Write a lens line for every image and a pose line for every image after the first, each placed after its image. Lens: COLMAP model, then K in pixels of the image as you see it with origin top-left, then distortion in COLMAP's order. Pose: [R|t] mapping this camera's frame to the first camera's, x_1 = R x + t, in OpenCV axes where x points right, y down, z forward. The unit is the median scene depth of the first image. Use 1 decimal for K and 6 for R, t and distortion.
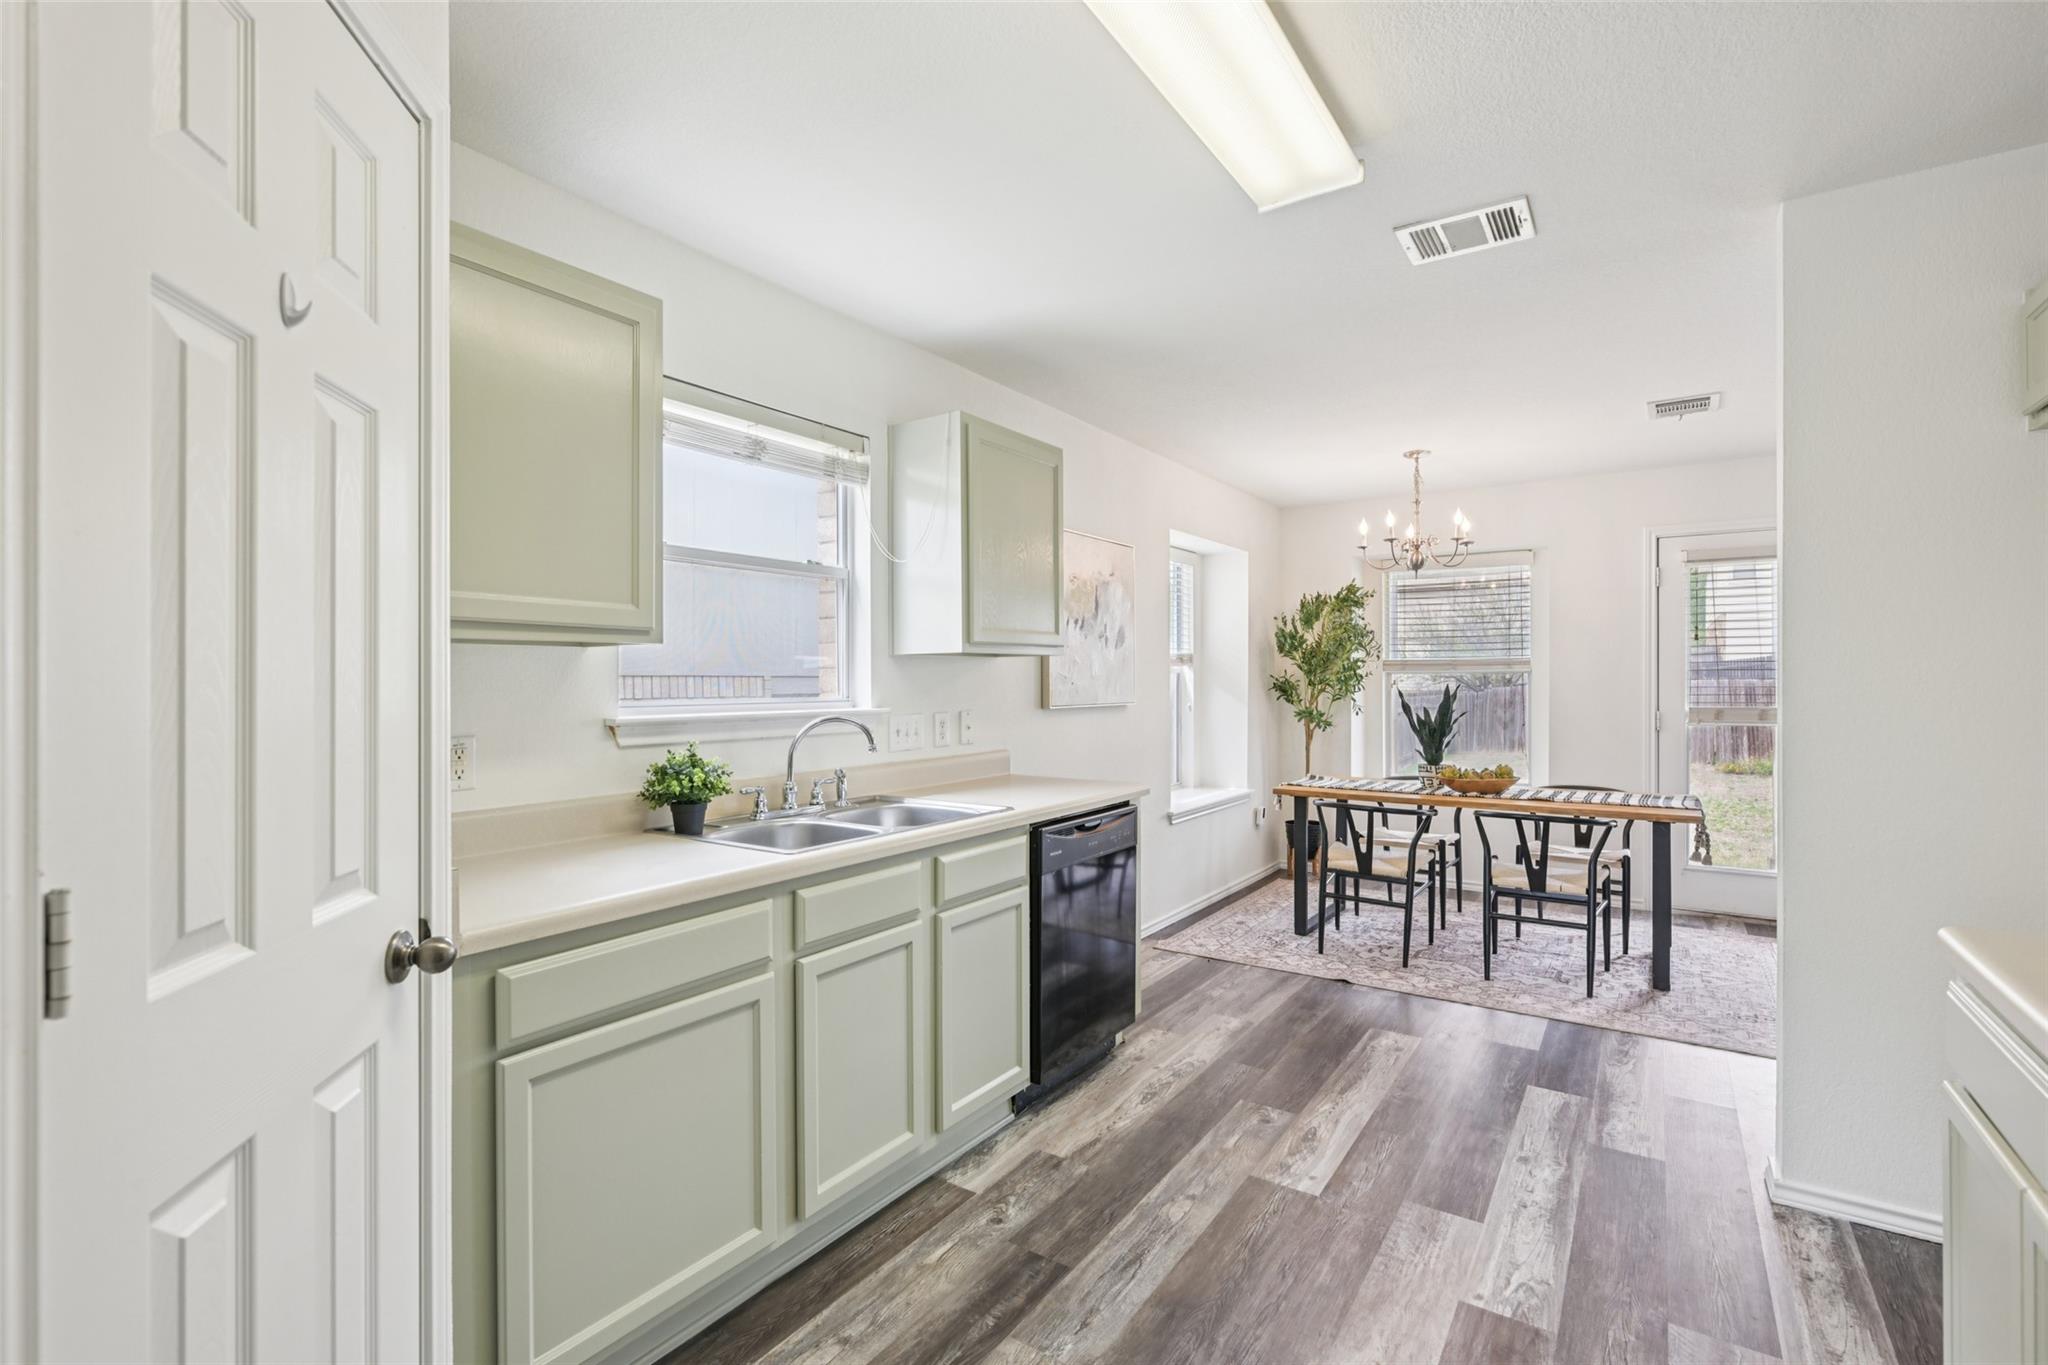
lens RADIAL K [[929.2, 0, 1028.1], [0, 929.2, 682.0], [0, 0, 1]] dist [0.008744, -0.000500]
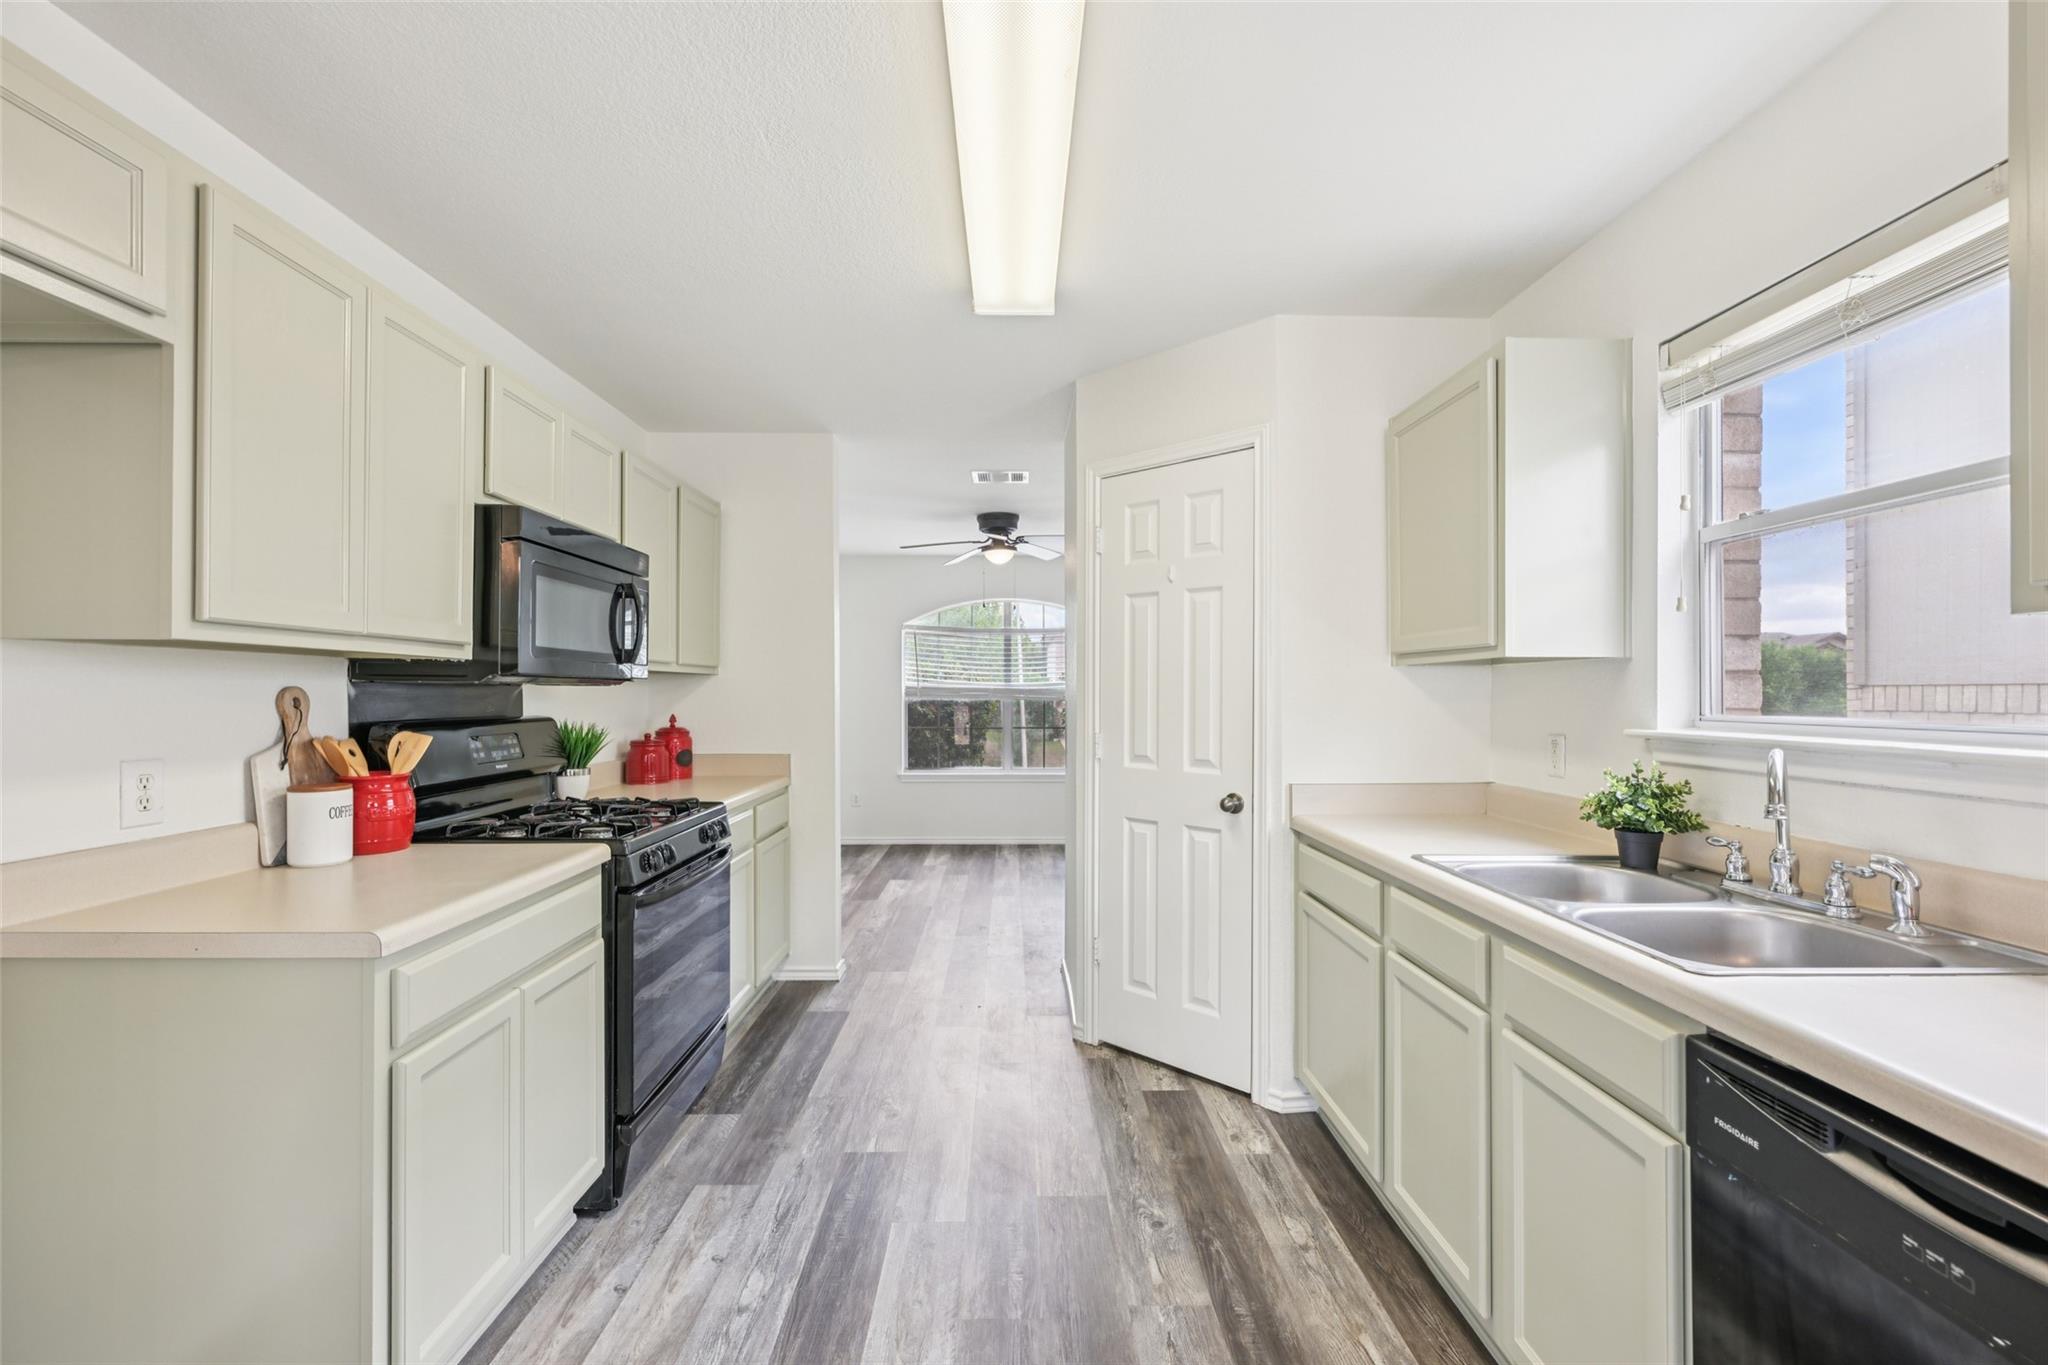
lens RADIAL K [[869.3, 0, 1019.6], [0, 869.3, 686.3], [0, 0, 1]] dist [0.002294, -0.000220]
pose [[-0.822164, -0.003595, -0.569239, 0.573968], [0.000056, 0.999980, -0.006396, -0.001725], [0.569251, -0.005291, -0.822147, 1.333075]]
